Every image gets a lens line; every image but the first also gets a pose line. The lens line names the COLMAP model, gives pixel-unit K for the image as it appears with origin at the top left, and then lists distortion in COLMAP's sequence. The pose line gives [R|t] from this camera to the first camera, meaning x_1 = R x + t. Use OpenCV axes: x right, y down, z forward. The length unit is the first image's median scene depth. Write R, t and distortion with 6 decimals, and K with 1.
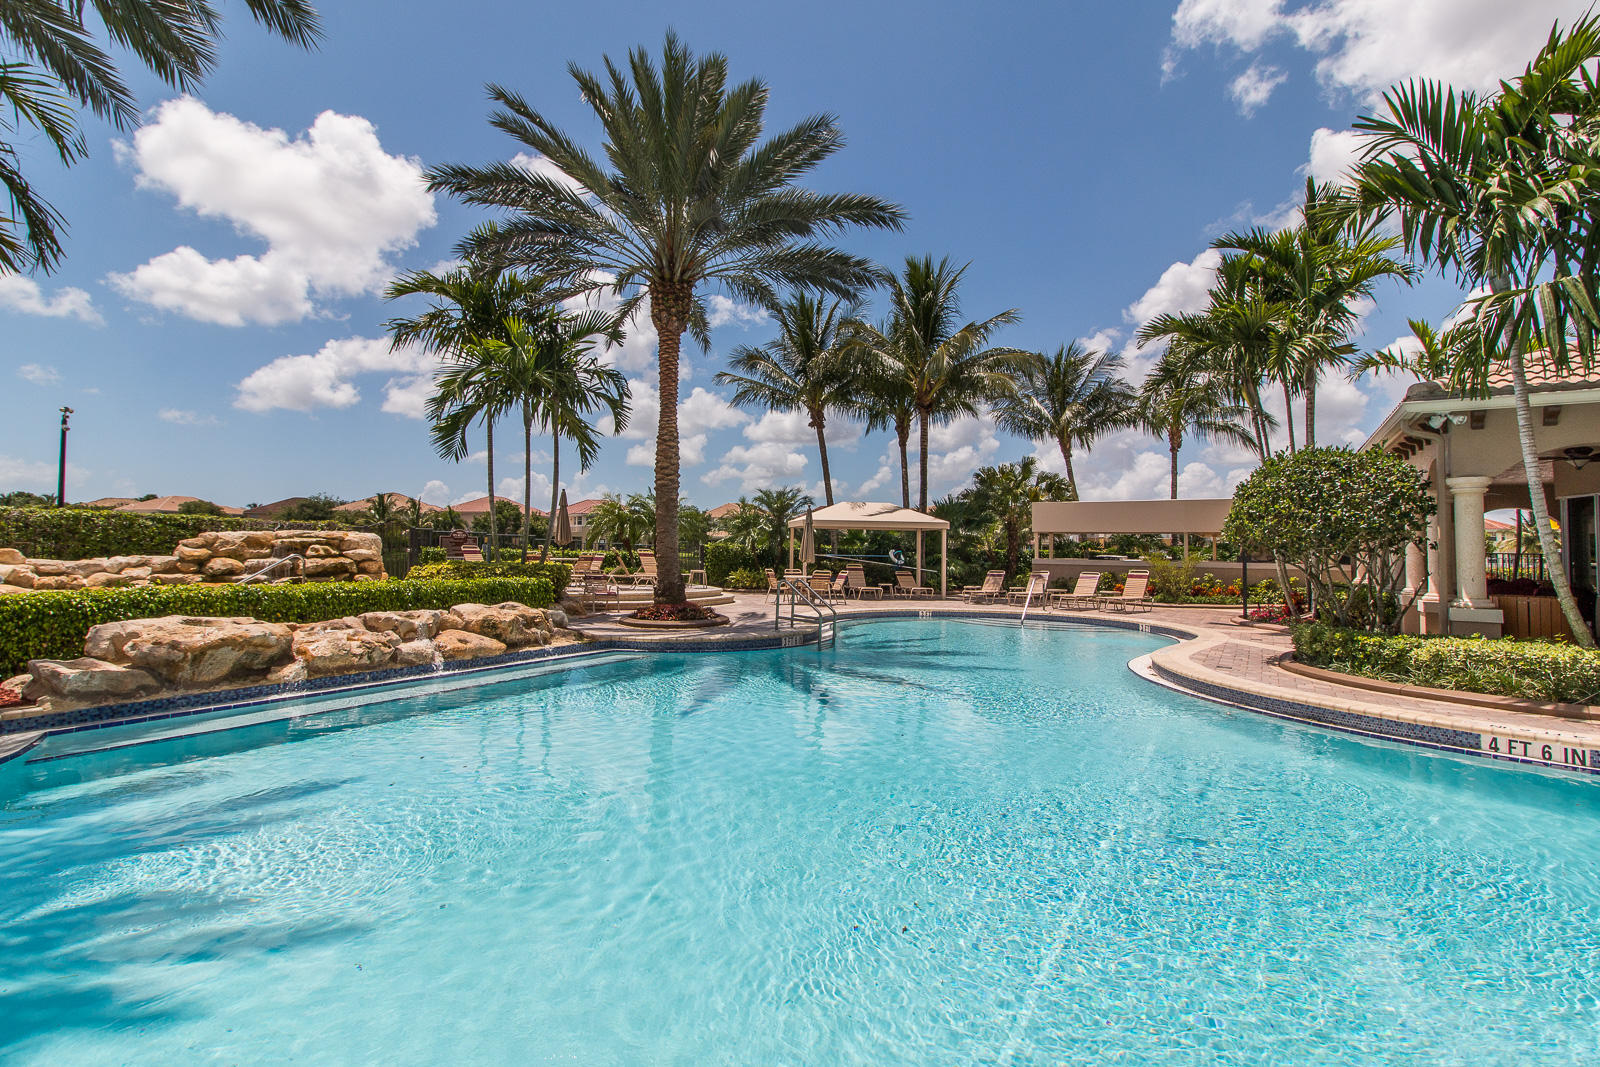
lens RADIAL K [[763.3, 0, 805.3], [0, 763.3, 524.4], [0, 0, 1]] dist [0.003885, -0.000847]
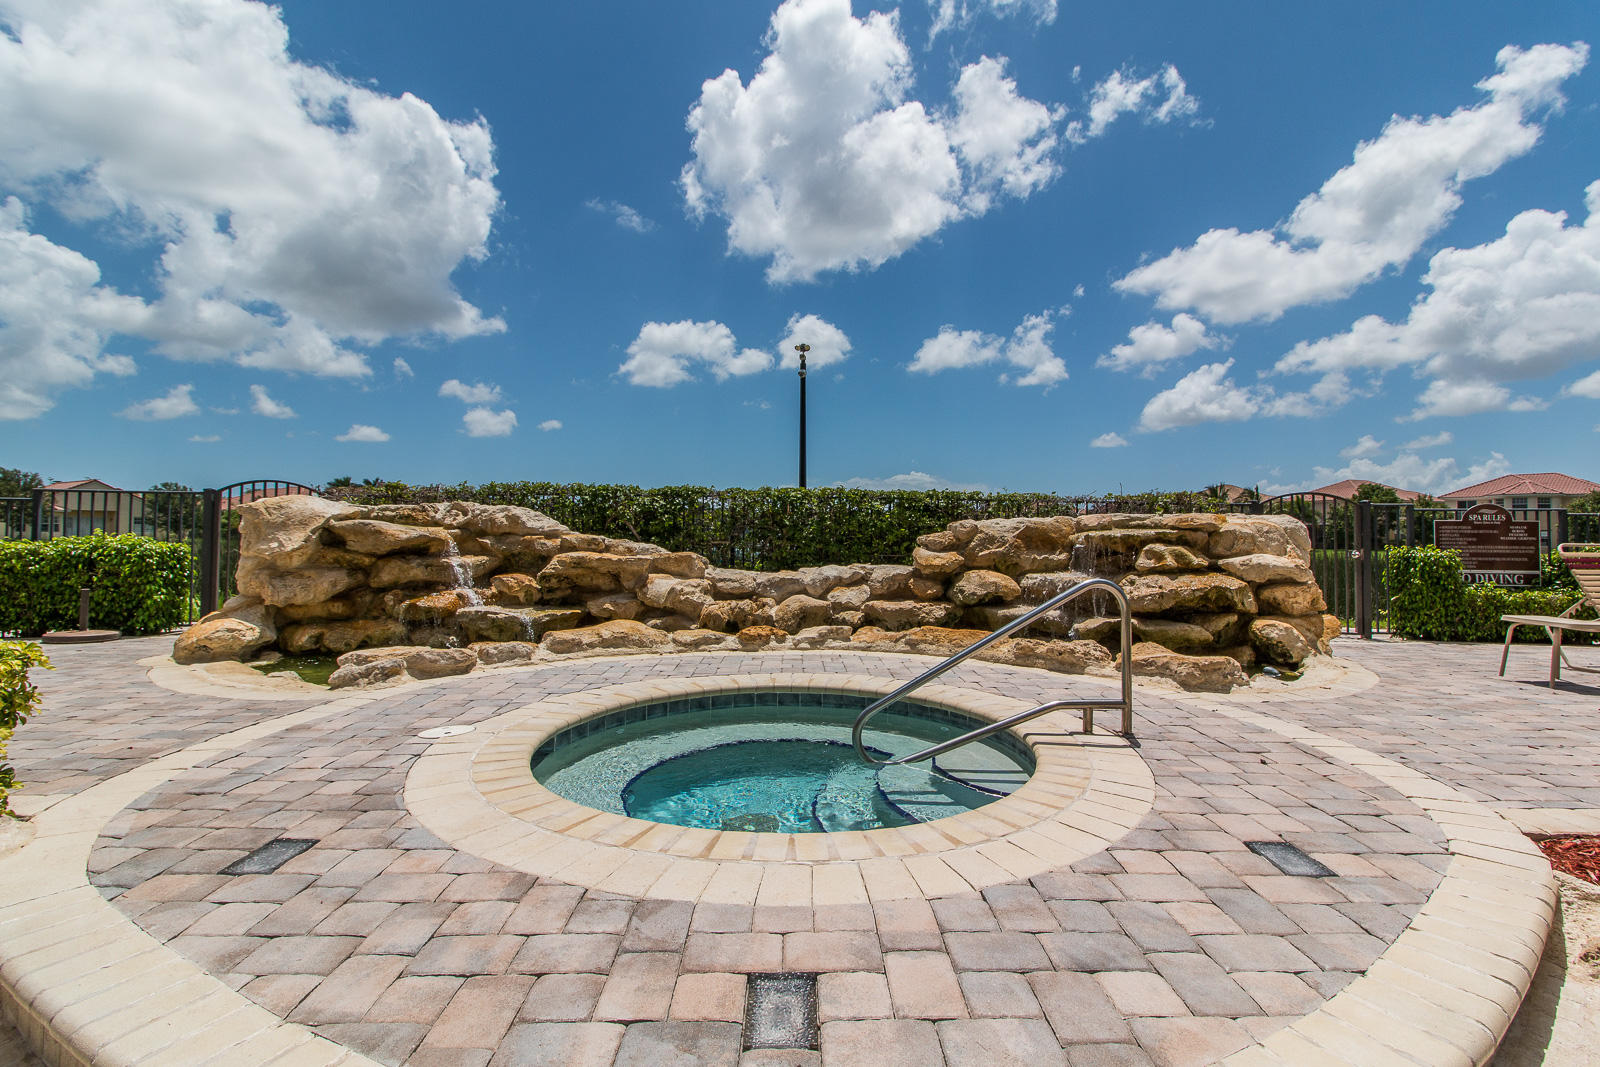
lens RADIAL K [[763.3, 0, 771.3], [0, 763.3, 535.8], [0, 0, 1]] dist [0.003885, -0.000847]
pose [[0.488158, -0.008673, -0.872712, -0.382087], [0.030266, 0.999517, 0.006996, 0.012827], [0.872231, -0.029829, 0.488185, 0.619048]]
